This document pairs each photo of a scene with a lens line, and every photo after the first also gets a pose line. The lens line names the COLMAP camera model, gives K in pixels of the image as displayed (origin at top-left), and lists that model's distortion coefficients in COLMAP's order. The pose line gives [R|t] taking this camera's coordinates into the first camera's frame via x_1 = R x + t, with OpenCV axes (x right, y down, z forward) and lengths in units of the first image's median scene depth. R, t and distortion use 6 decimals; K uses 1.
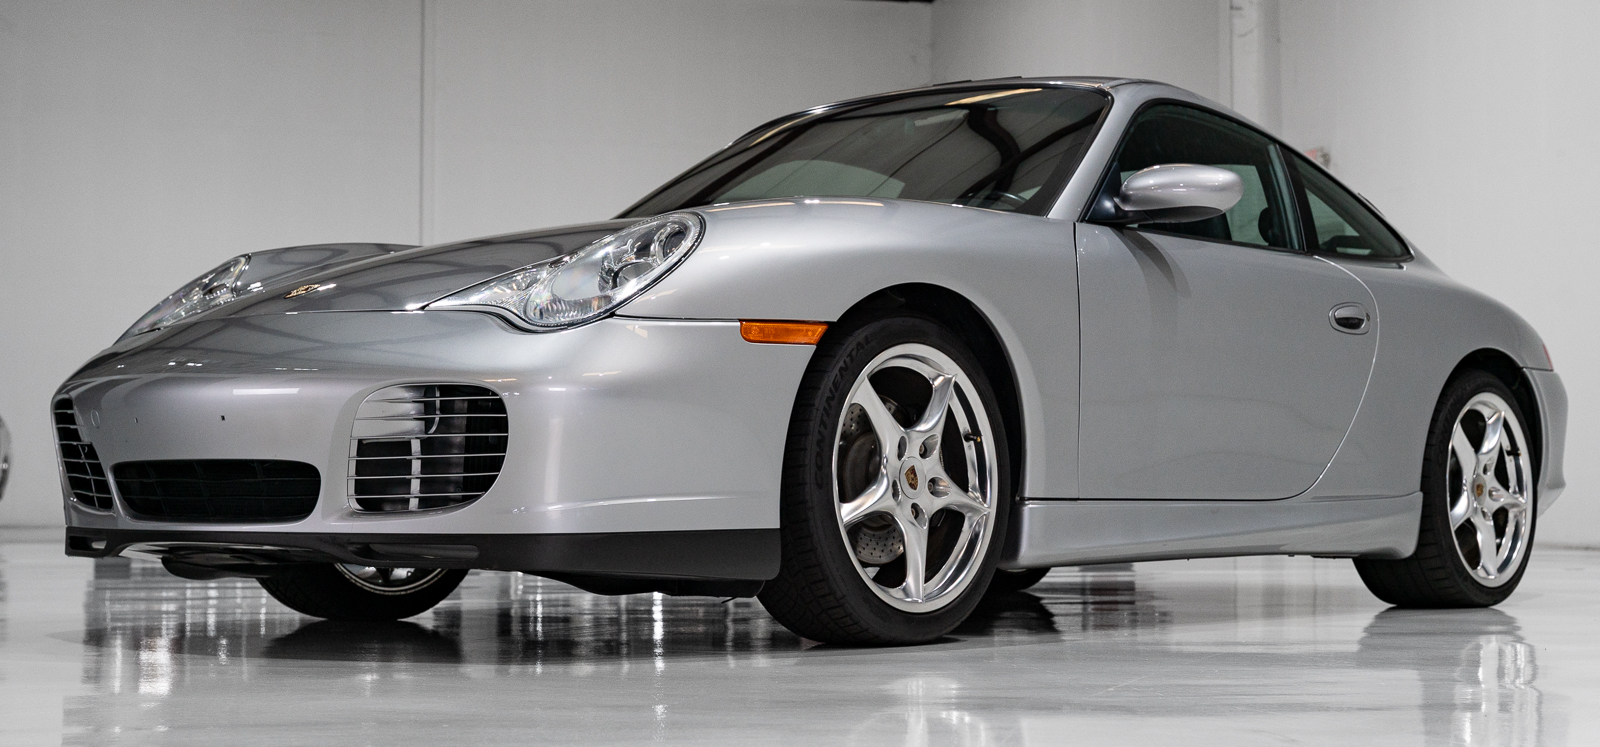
lens RADIAL K [[2459.3, 0, 825.9], [0, 2459.3, 371.1], [0, 0, 1]] dist [0.013757, 0.059183]
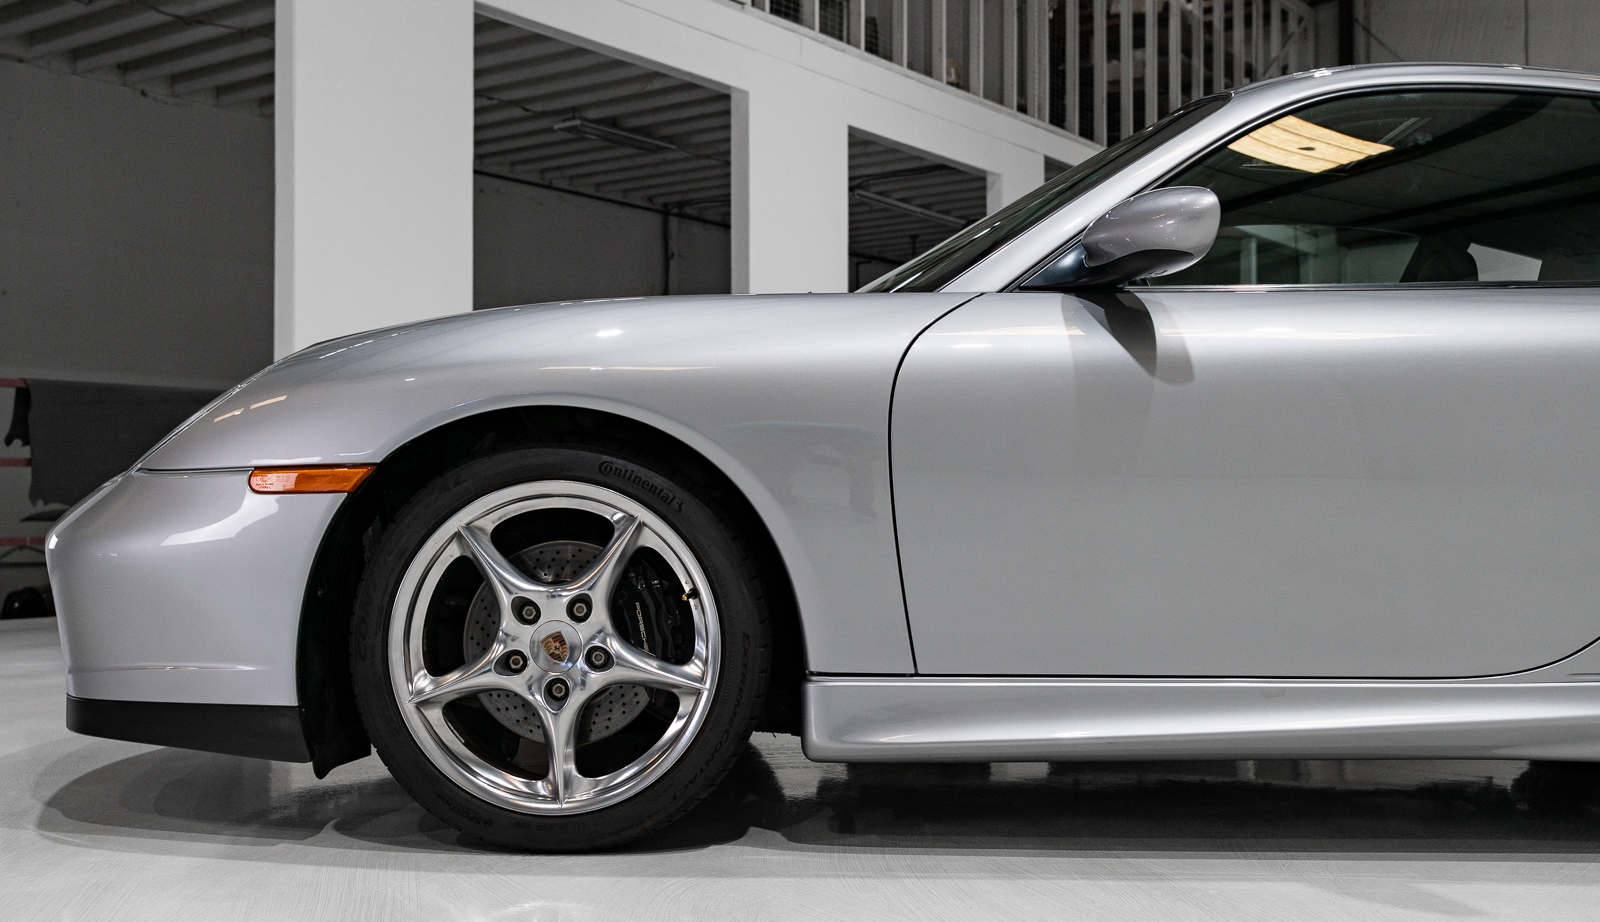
lens RADIAL K [[1617.0, 0, 774.9], [0, 1617.0, 464.4], [0, 0, 1]] dist [-0.012817, -0.006077]
pose [[0.608244, -0.018451, -0.793536, 0.484163], [0.041976, 0.999079, 0.008944, -0.017563], [0.792640, -0.038749, 0.608458, 0.711197]]
